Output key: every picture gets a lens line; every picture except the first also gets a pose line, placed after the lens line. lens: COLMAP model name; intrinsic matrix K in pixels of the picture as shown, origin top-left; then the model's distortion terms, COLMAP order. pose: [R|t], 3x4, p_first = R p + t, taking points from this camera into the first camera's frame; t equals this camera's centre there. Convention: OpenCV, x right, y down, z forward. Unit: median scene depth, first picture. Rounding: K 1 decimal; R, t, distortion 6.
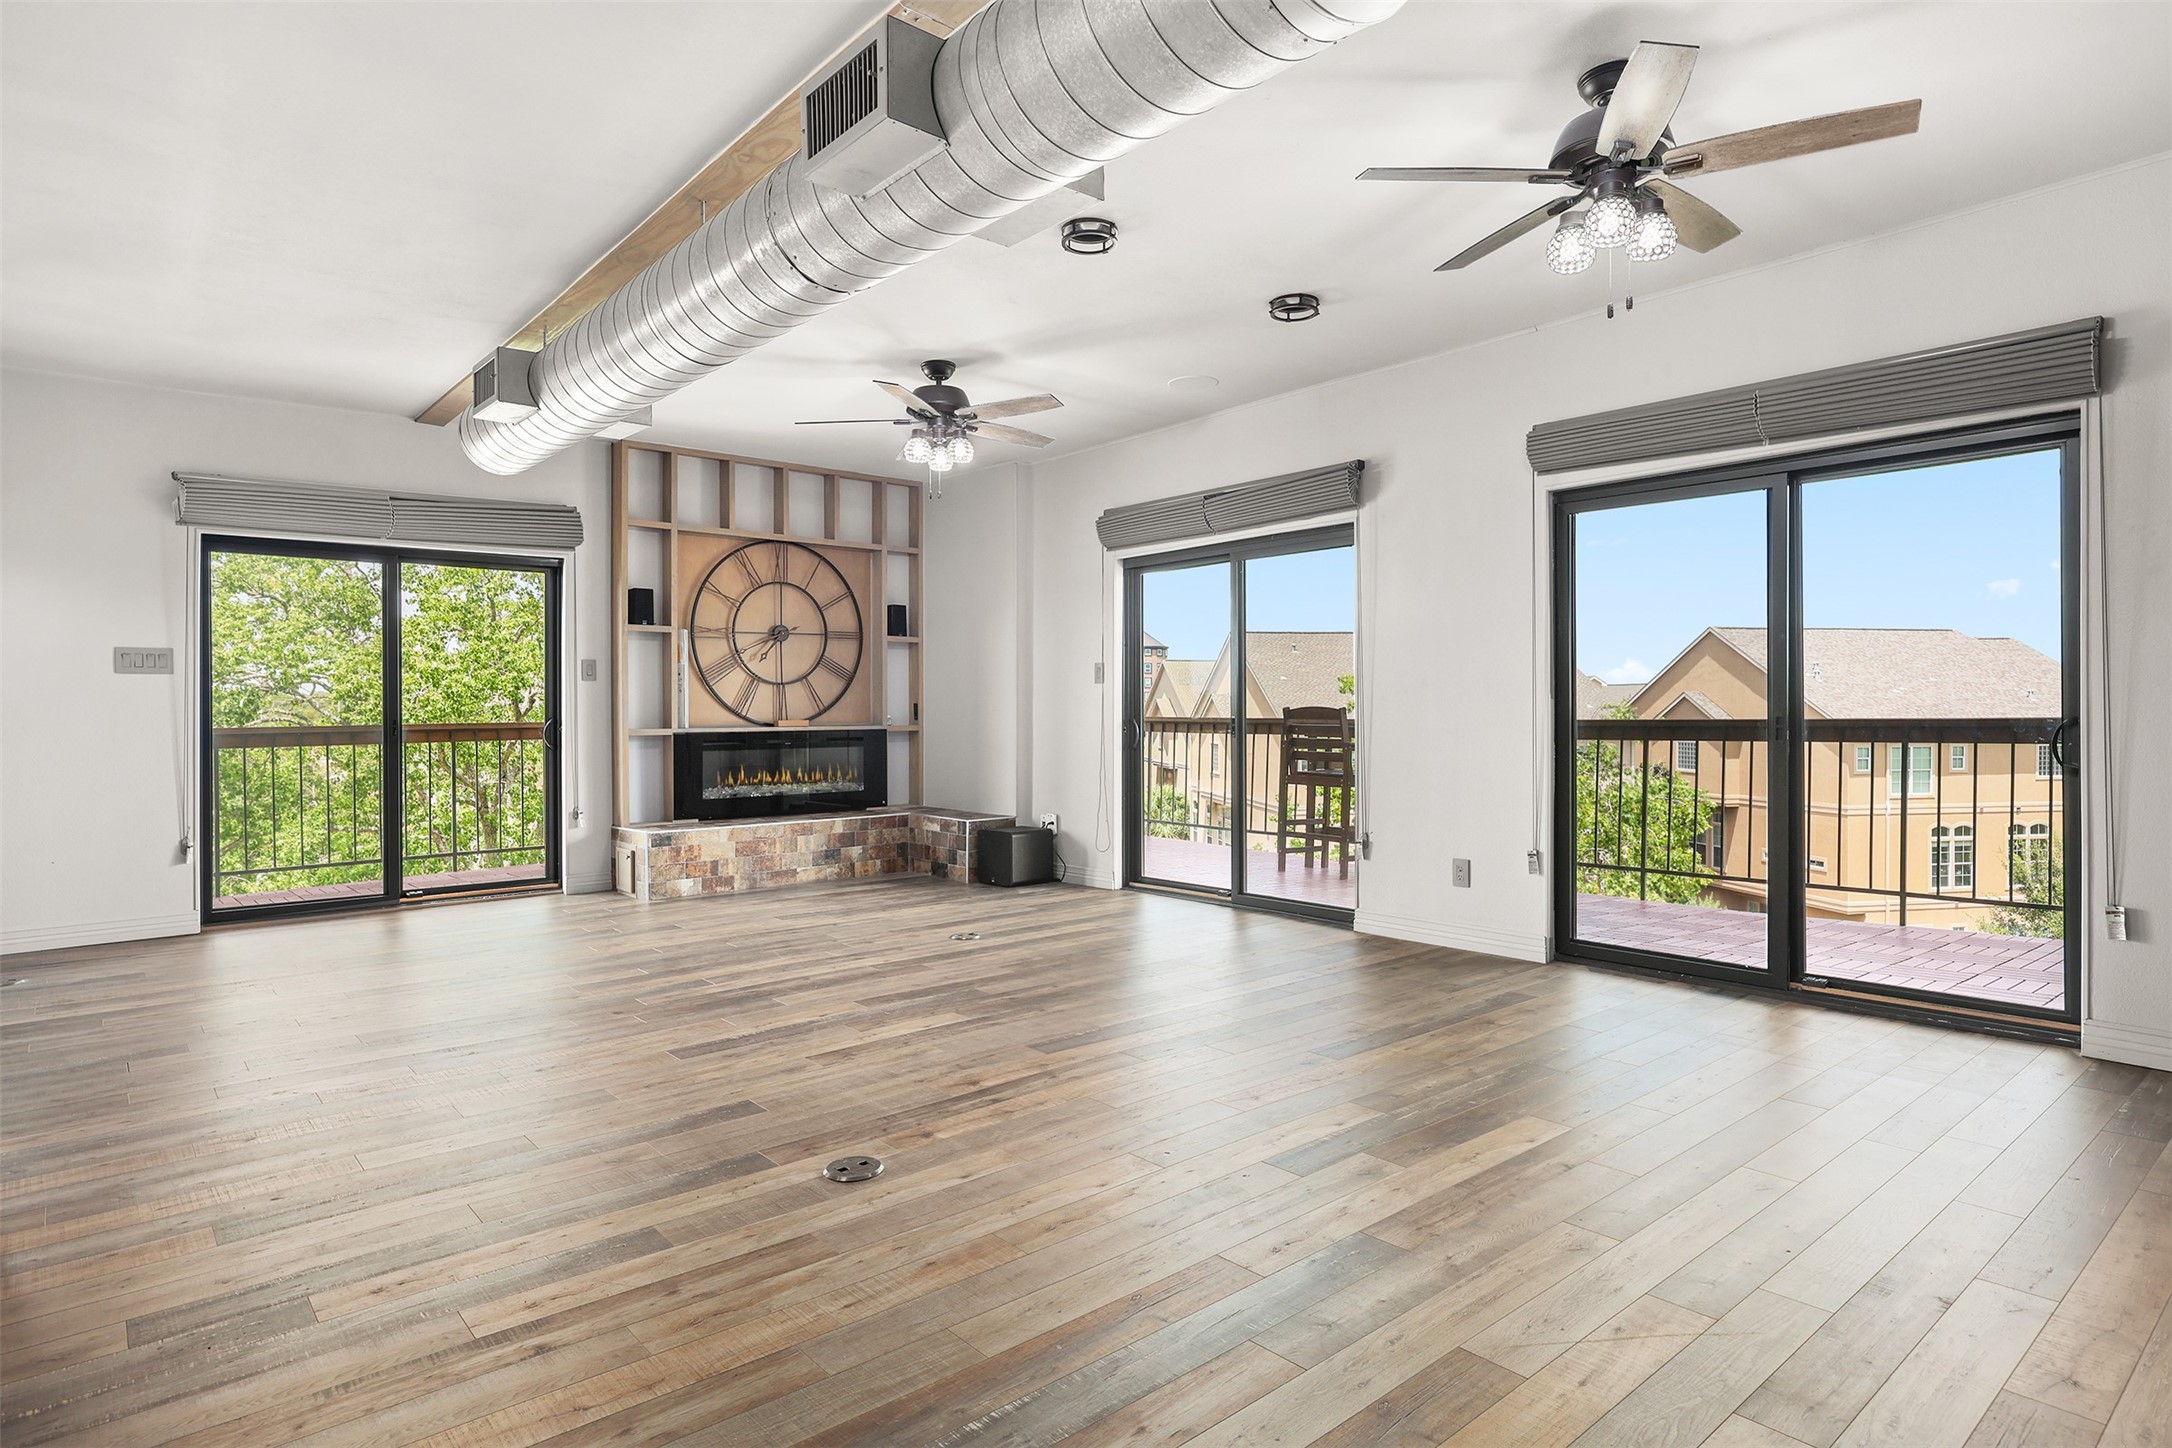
lens RADIAL K [[1183.9, 0, 1086.0], [0, 1183.9, 724.0], [0, 0, 1]] dist [0.018575, 0.000540]
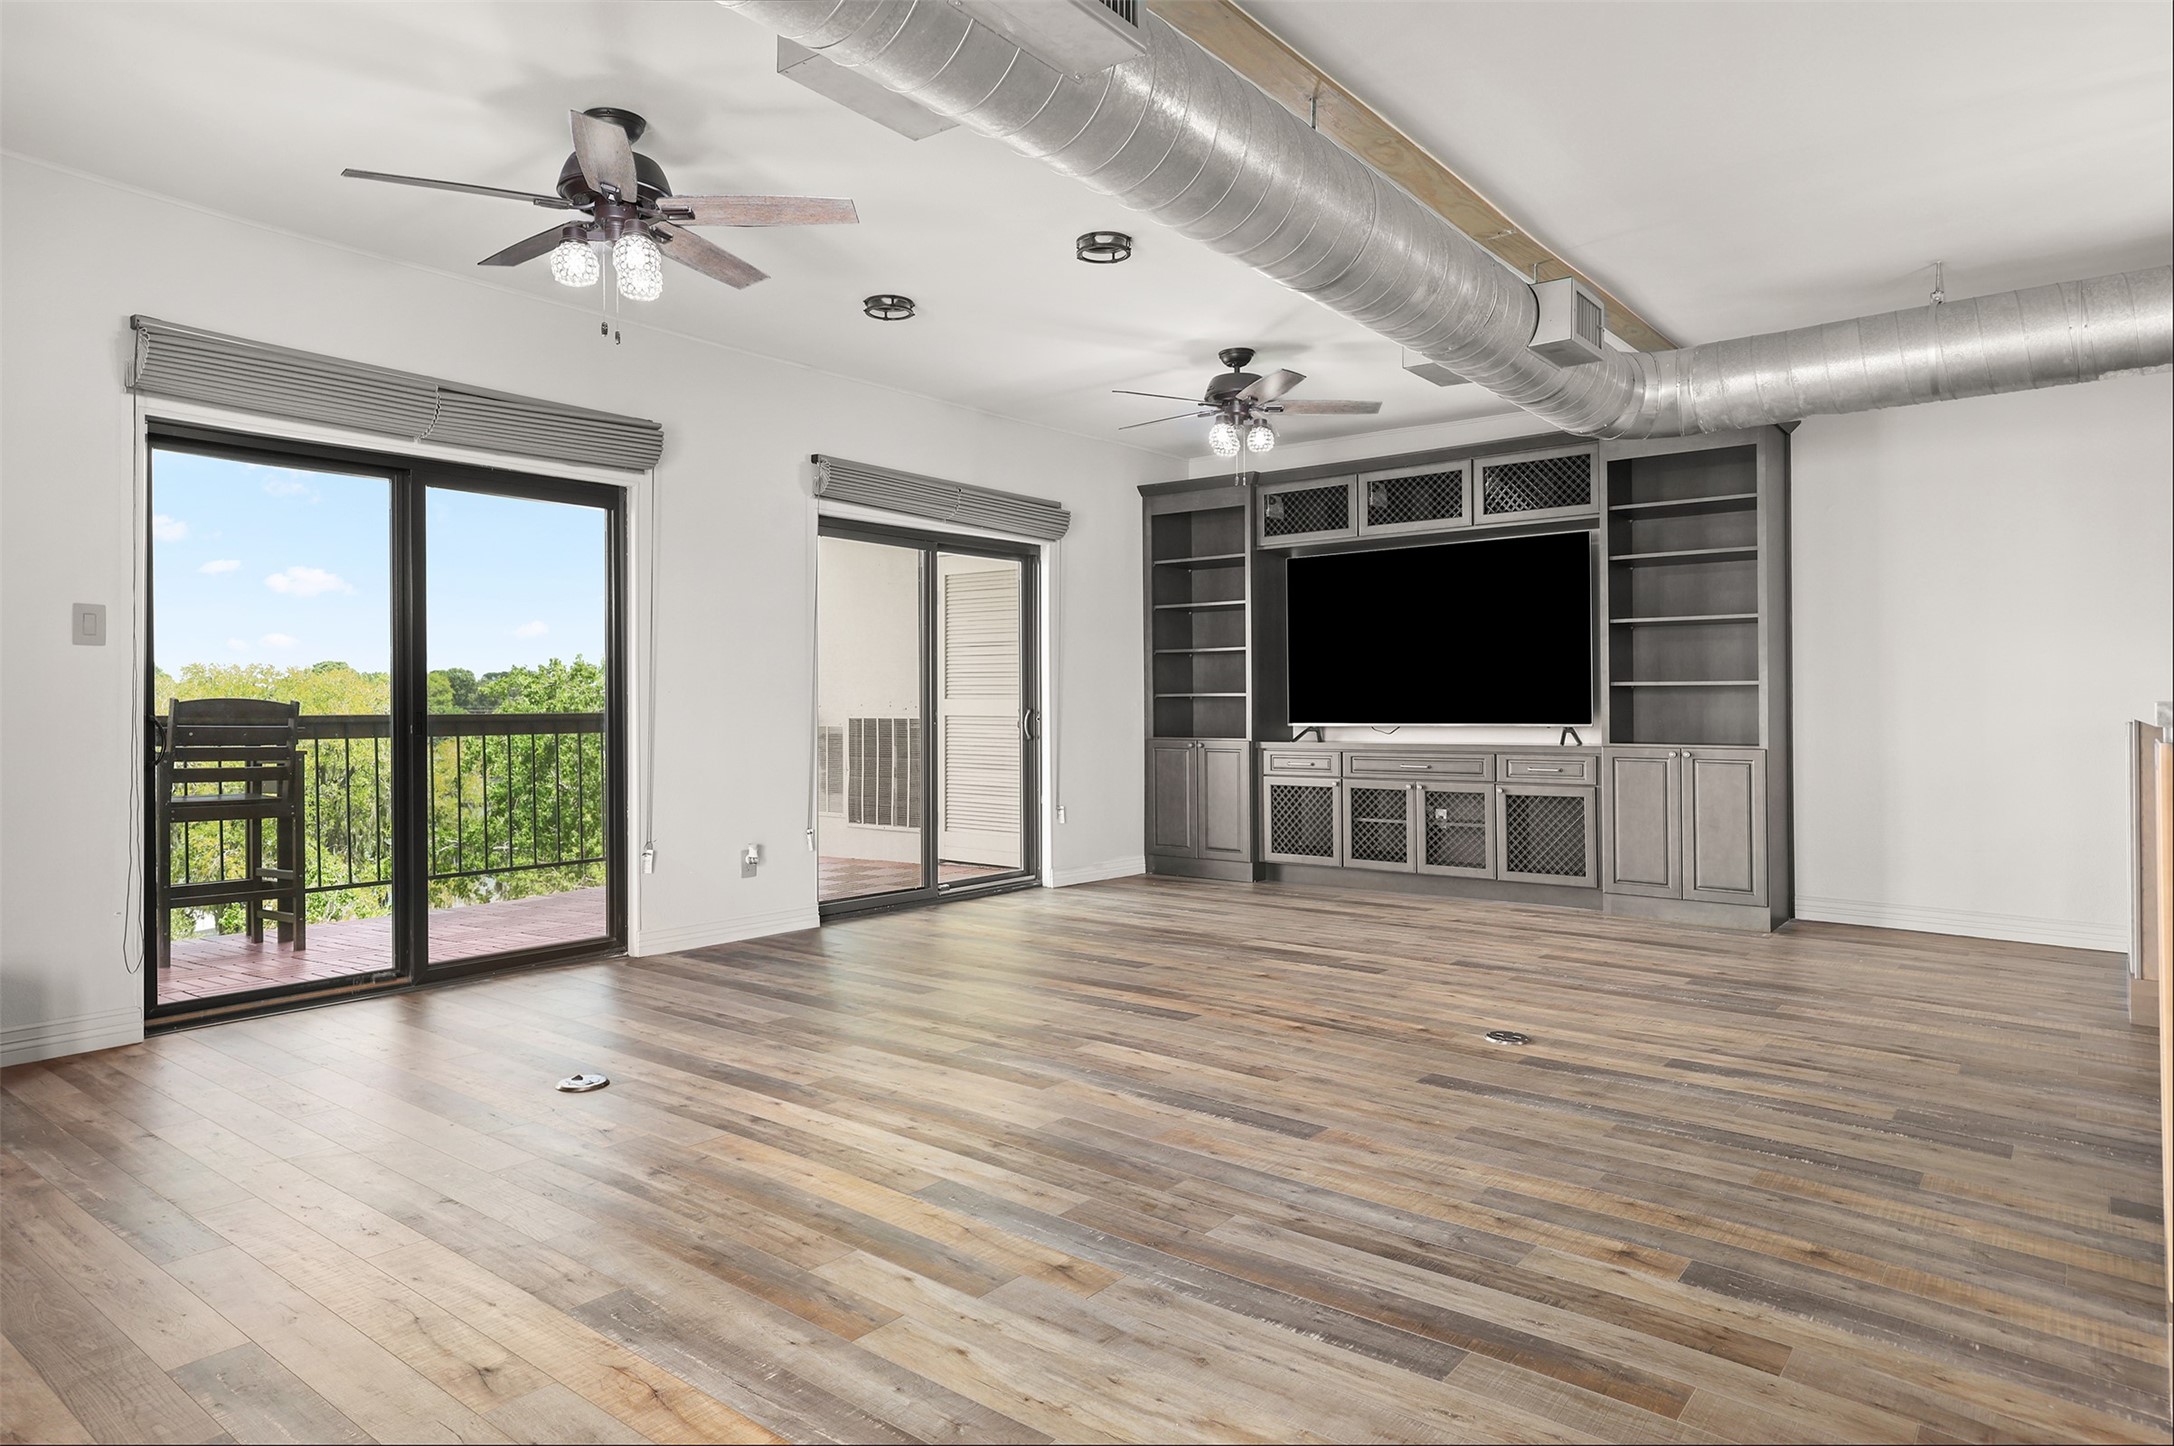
lens RADIAL K [[1260.0, 0, 1087.0], [0, 1260.0, 723.0], [0, 0, 1]] dist [0.003166, 0.000294]
pose [[-0.184970, -0.007509, 0.982715, -1.080691], [0.011278, 0.999889, 0.009763, -0.003577], [-0.982679, 0.012889, -0.184865, 1.232876]]
